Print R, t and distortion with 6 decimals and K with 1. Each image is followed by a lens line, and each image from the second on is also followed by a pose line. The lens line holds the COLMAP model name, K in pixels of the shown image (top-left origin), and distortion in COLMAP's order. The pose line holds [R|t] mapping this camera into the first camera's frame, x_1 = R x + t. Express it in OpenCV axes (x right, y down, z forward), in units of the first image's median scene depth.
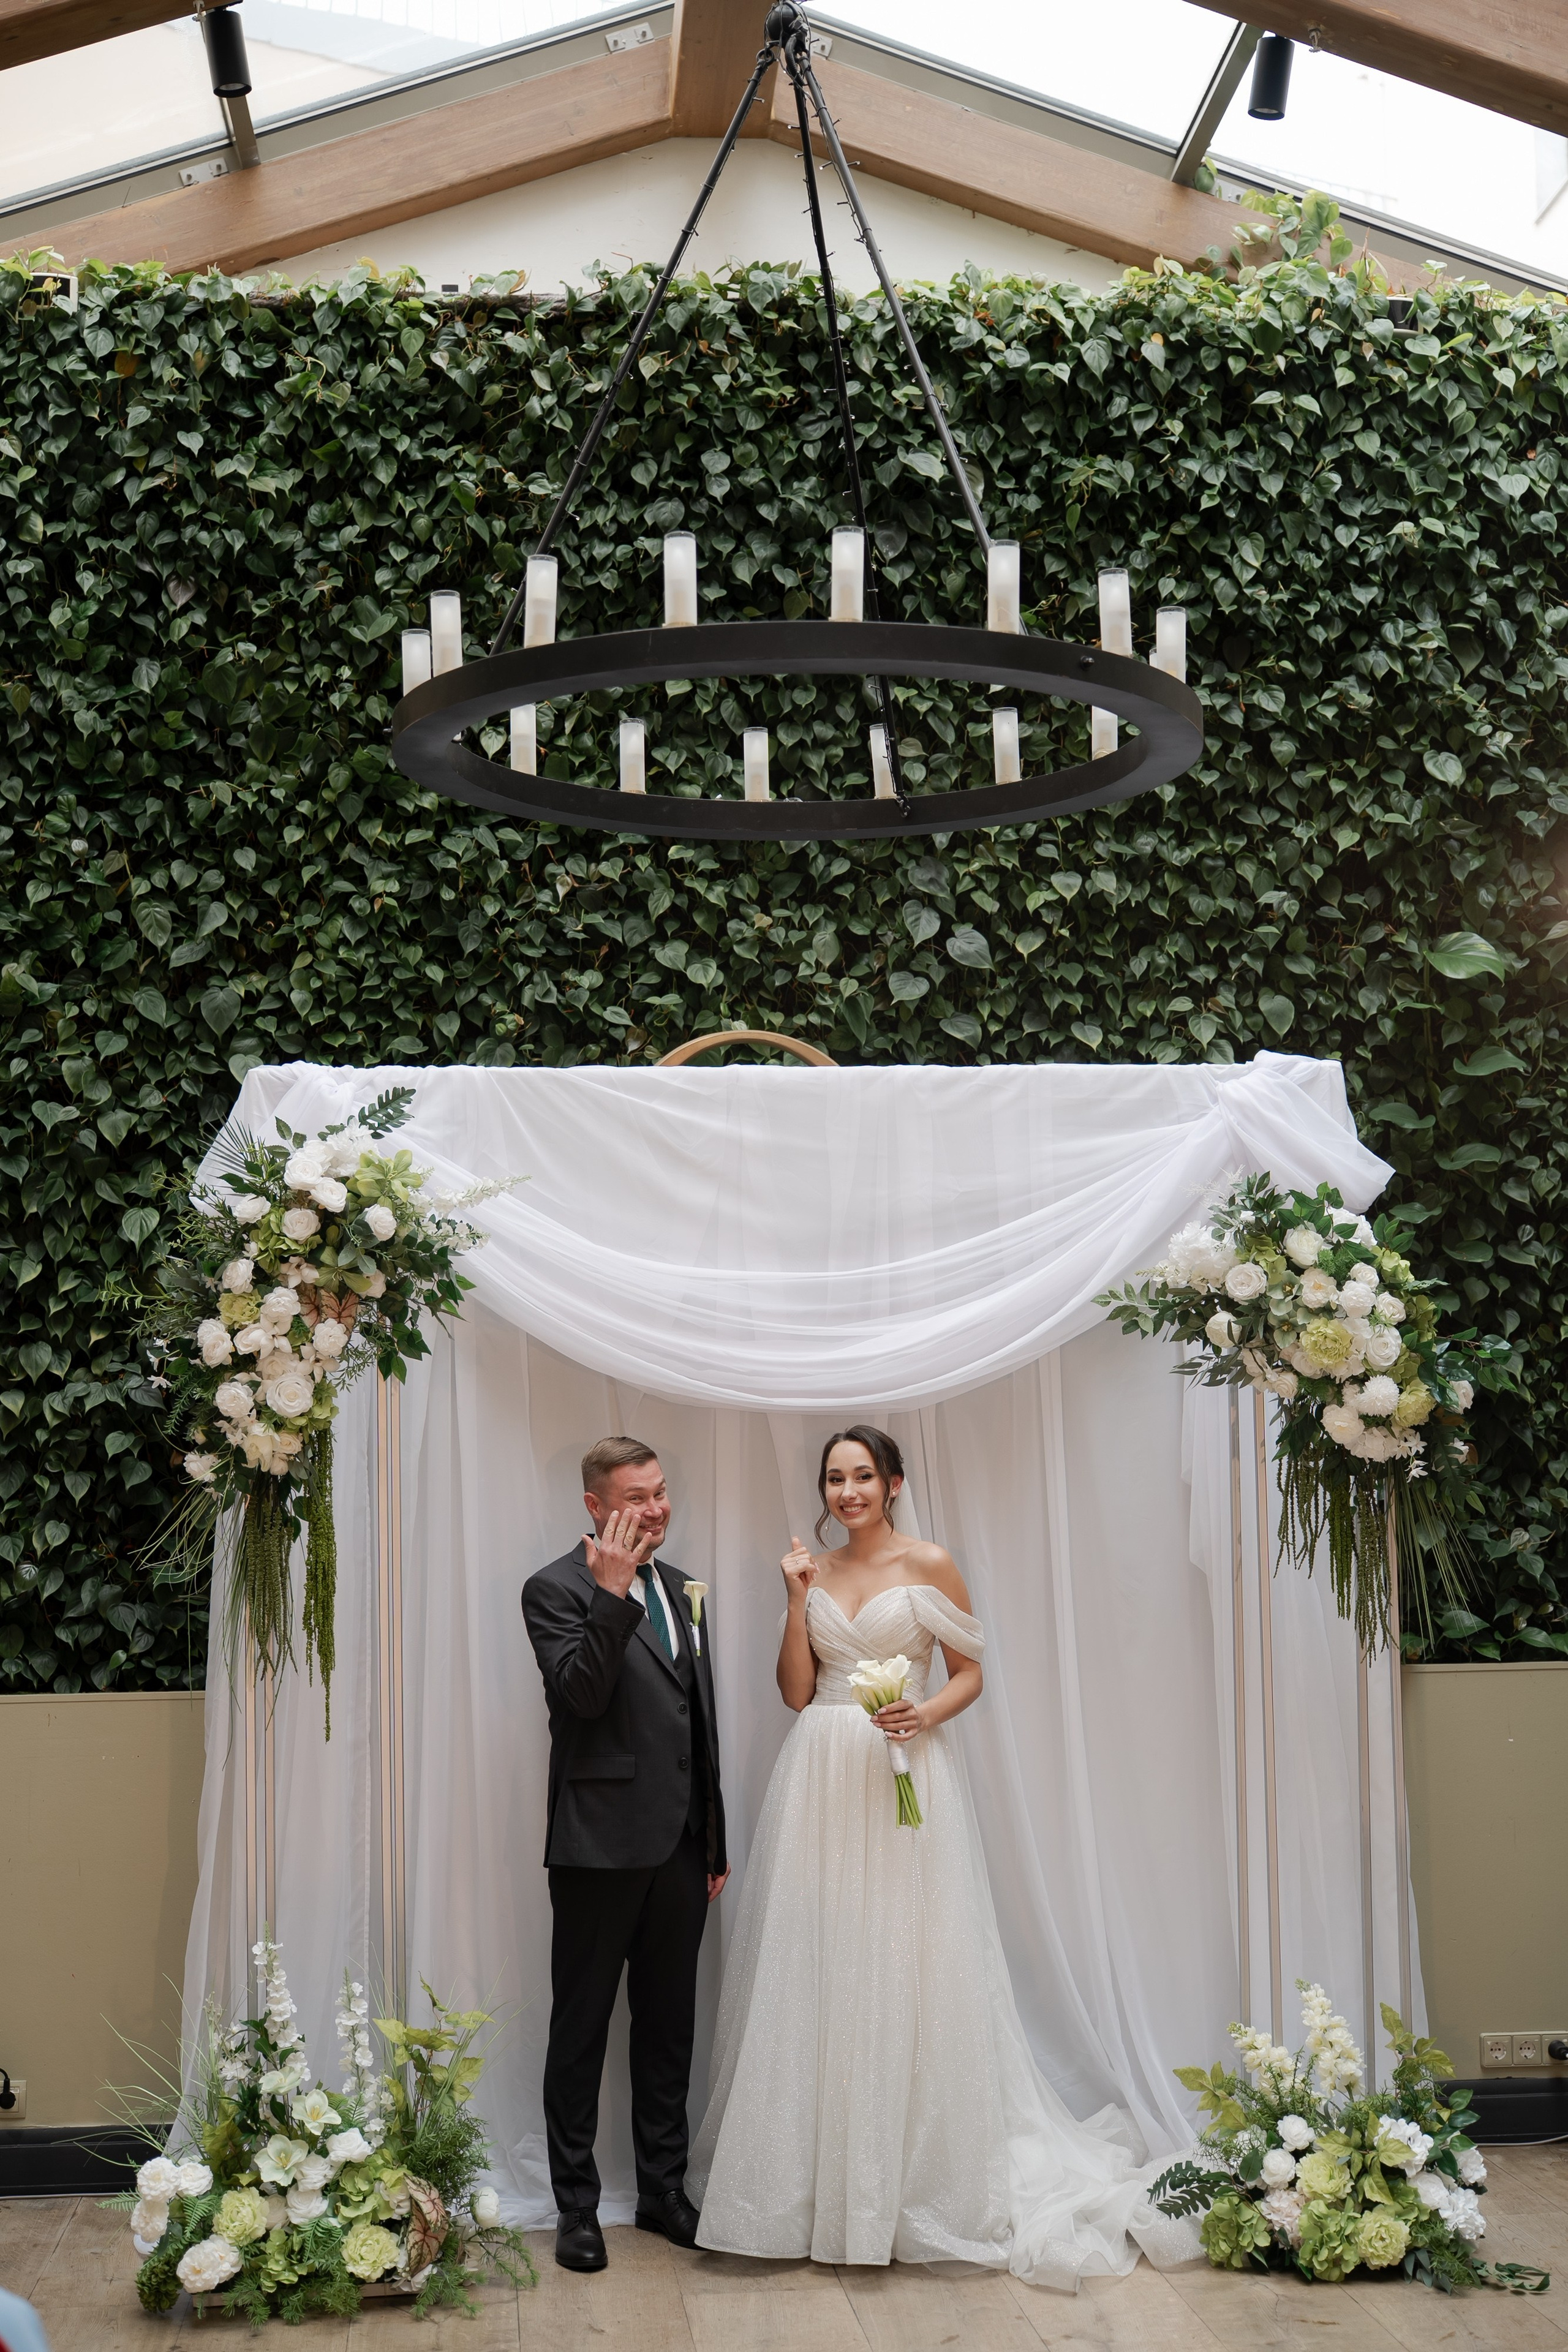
lens RADIAL K [[2727.8, 0, 813.4], [0, 2727.8, 1195.3], [0, 0, 1]] dist [-0.012724, 0.000000]
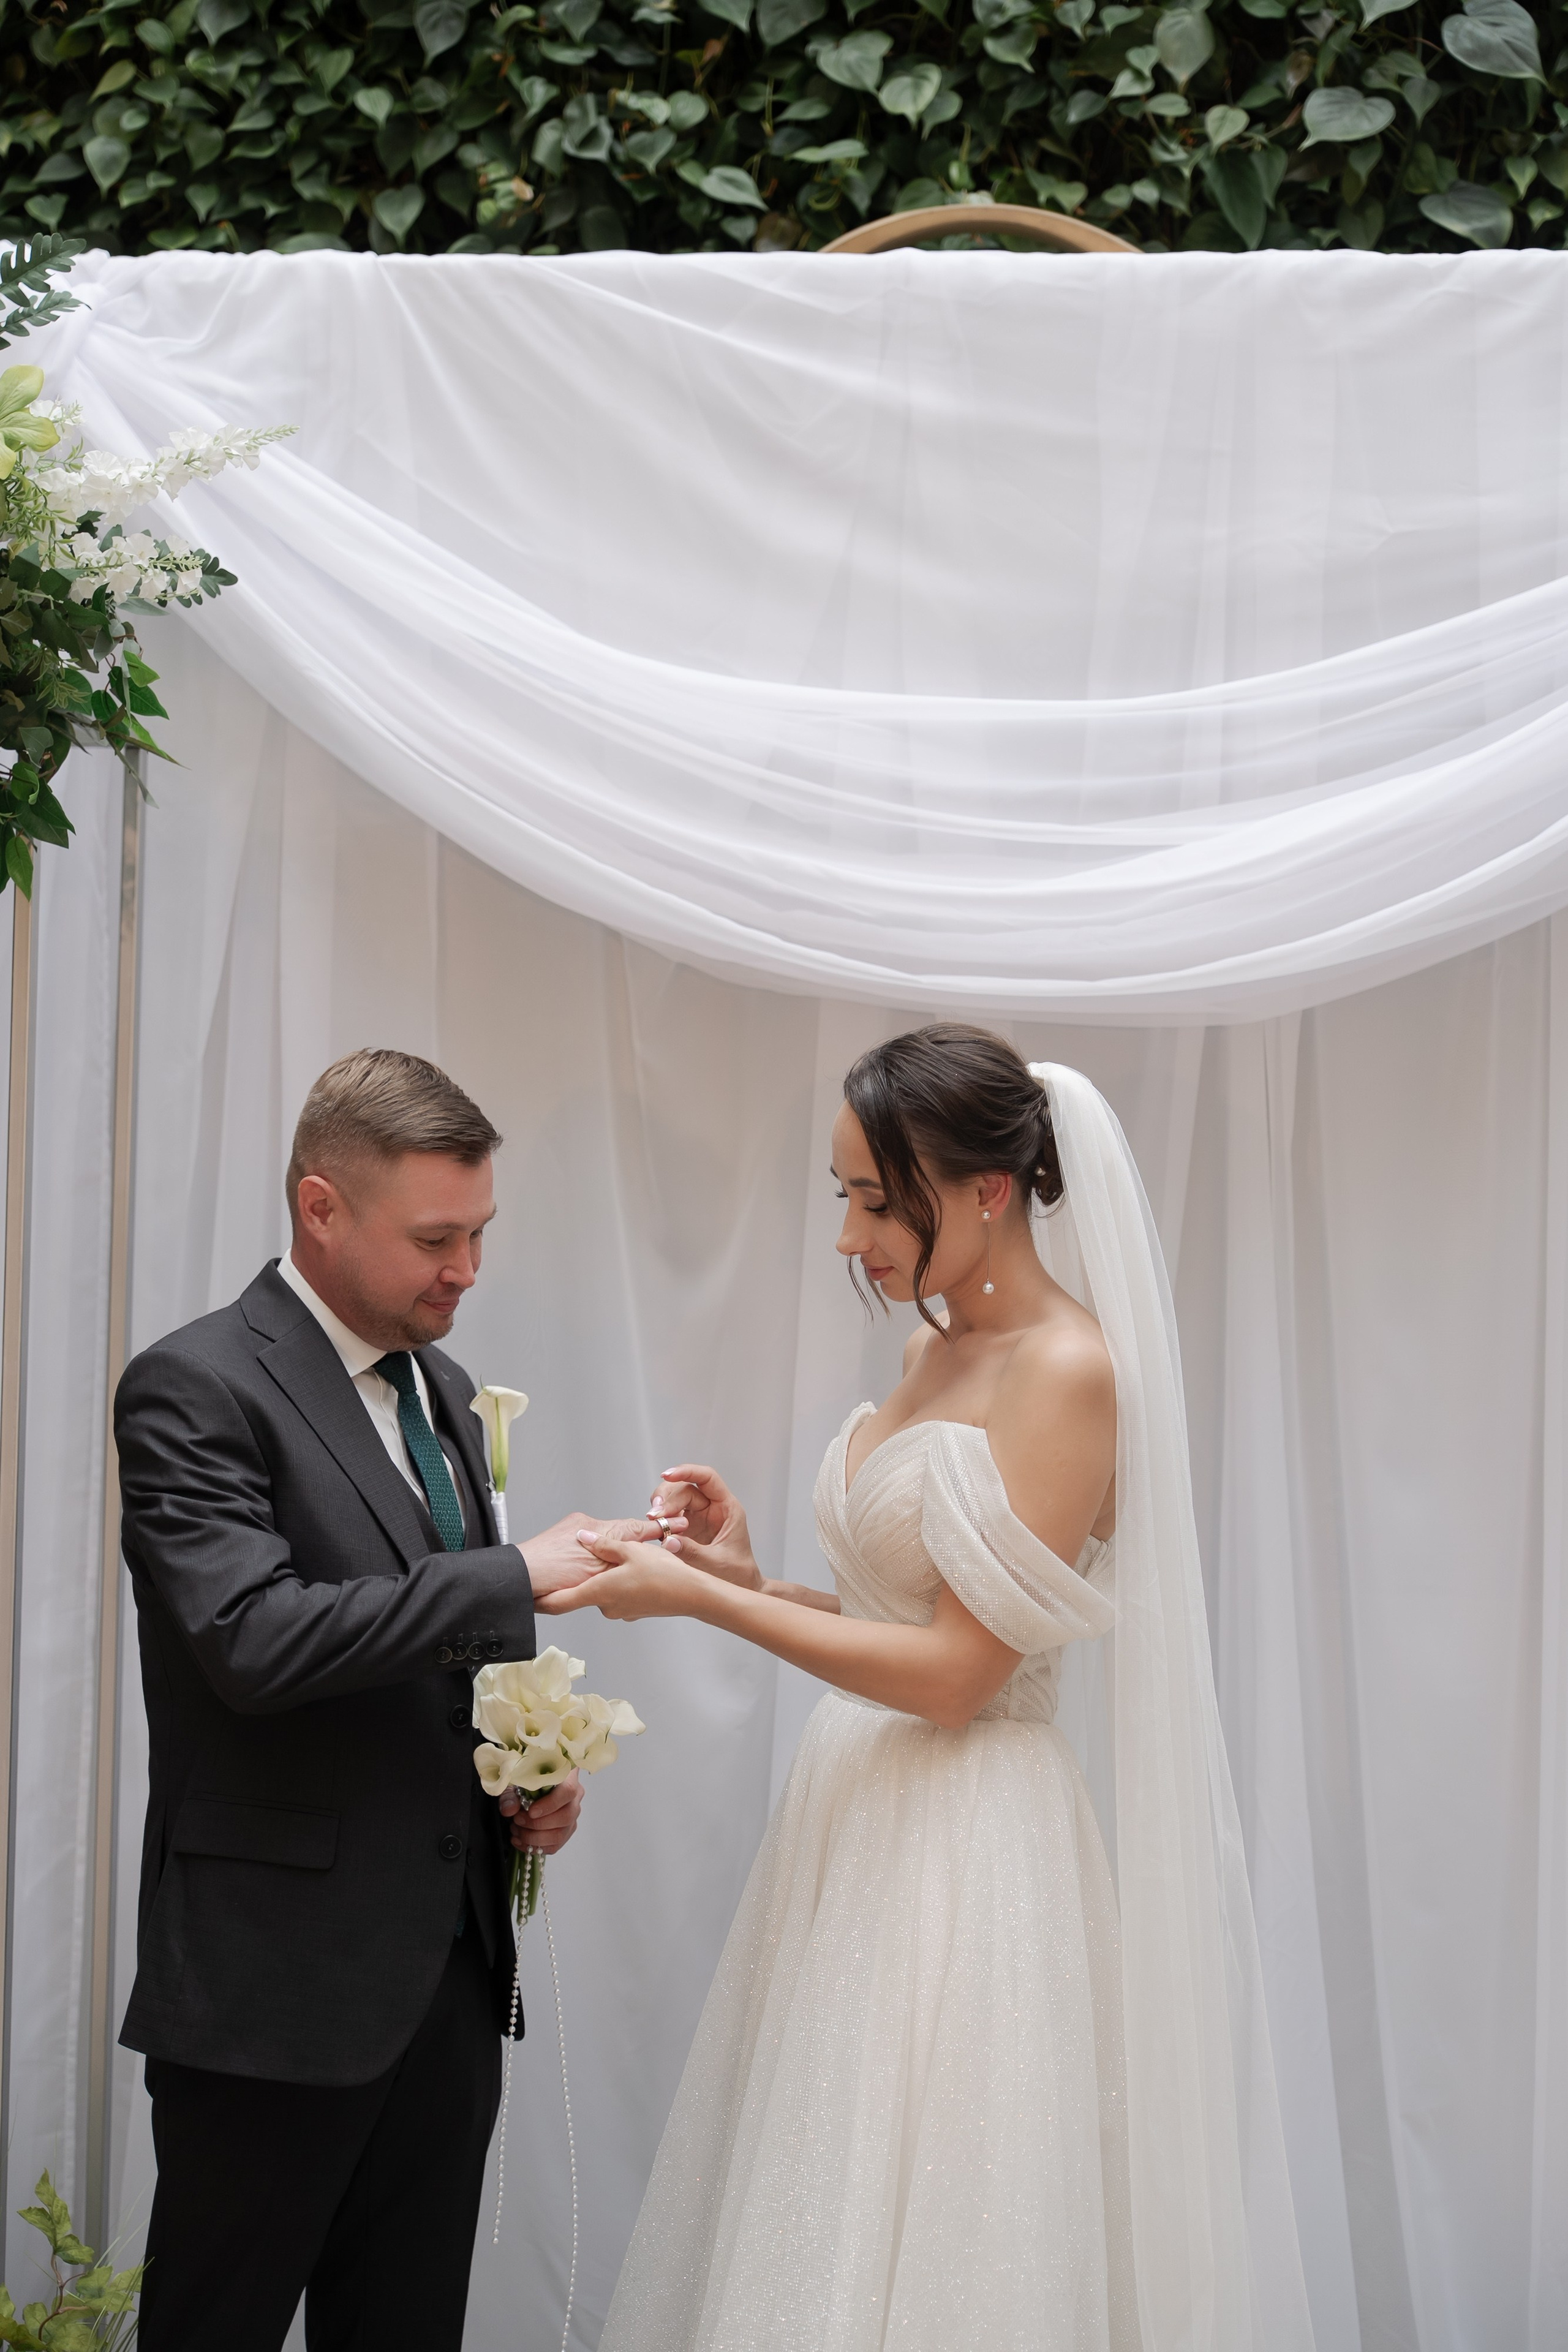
lens RADIAL K [[3806.1, 0, 761.5], [0, 3806.1, 1154.8], [0, 0, 1]] dist [-0.003797, 0.000000]
pose [[0.975495, 0.045154, -0.215339, 0.084401], [-0.025186, 0.995198, 0.094585, 0.039926], [0.218576, -0.086844, 0.971948, 0.336566]]
